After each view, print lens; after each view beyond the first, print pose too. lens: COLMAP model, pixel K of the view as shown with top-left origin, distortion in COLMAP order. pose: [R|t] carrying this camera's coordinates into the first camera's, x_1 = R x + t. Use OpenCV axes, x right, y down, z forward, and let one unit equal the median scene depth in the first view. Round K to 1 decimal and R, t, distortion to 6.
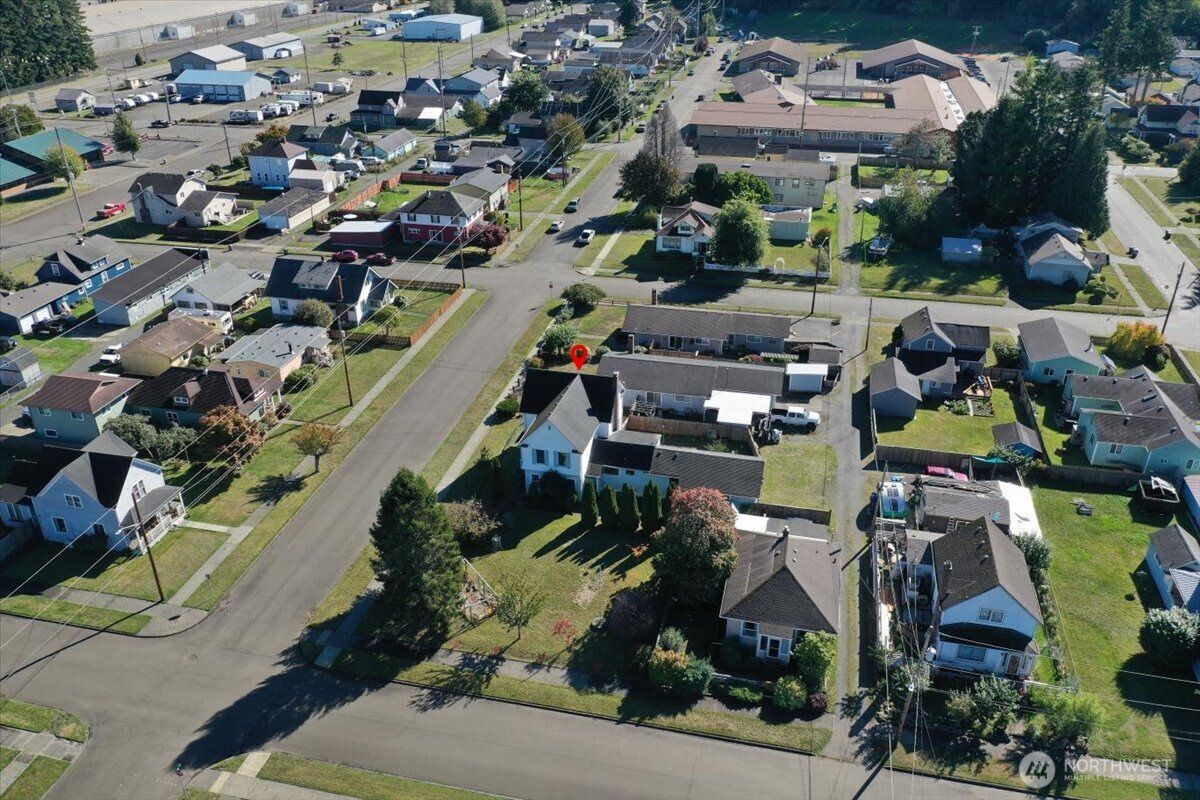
lens RADIAL K [[934.4, 0, 594.7], [0, 934.4, 403.3], [0, 0, 1]] dist [-0.016033, 0.022409]
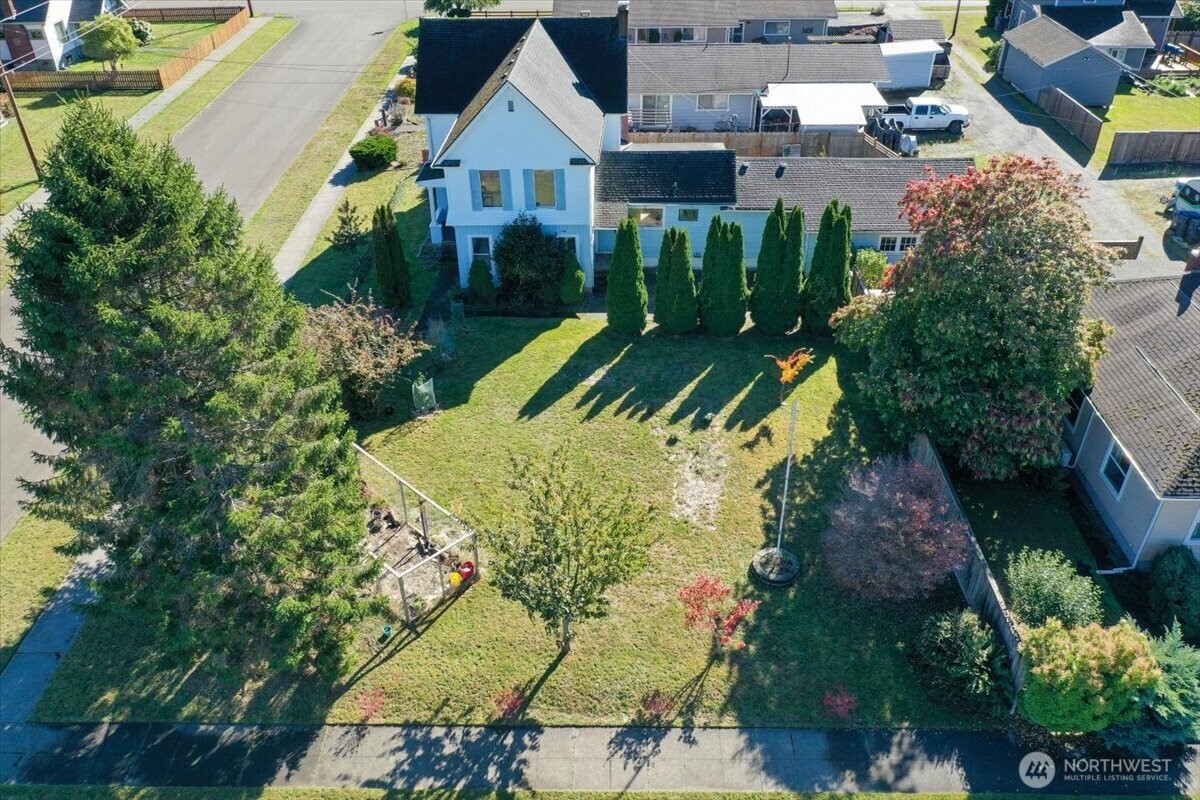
lens RADIAL K [[934.4, 0, 606.1], [0, 934.4, 389.3], [0, 0, 1]] dist [-0.016033, 0.022409]
pose [[0.974330, -0.123521, 0.188211, -0.106941], [0.103027, 0.988000, 0.115069, 0.112833], [-0.200166, -0.092725, 0.975364, 0.620291]]
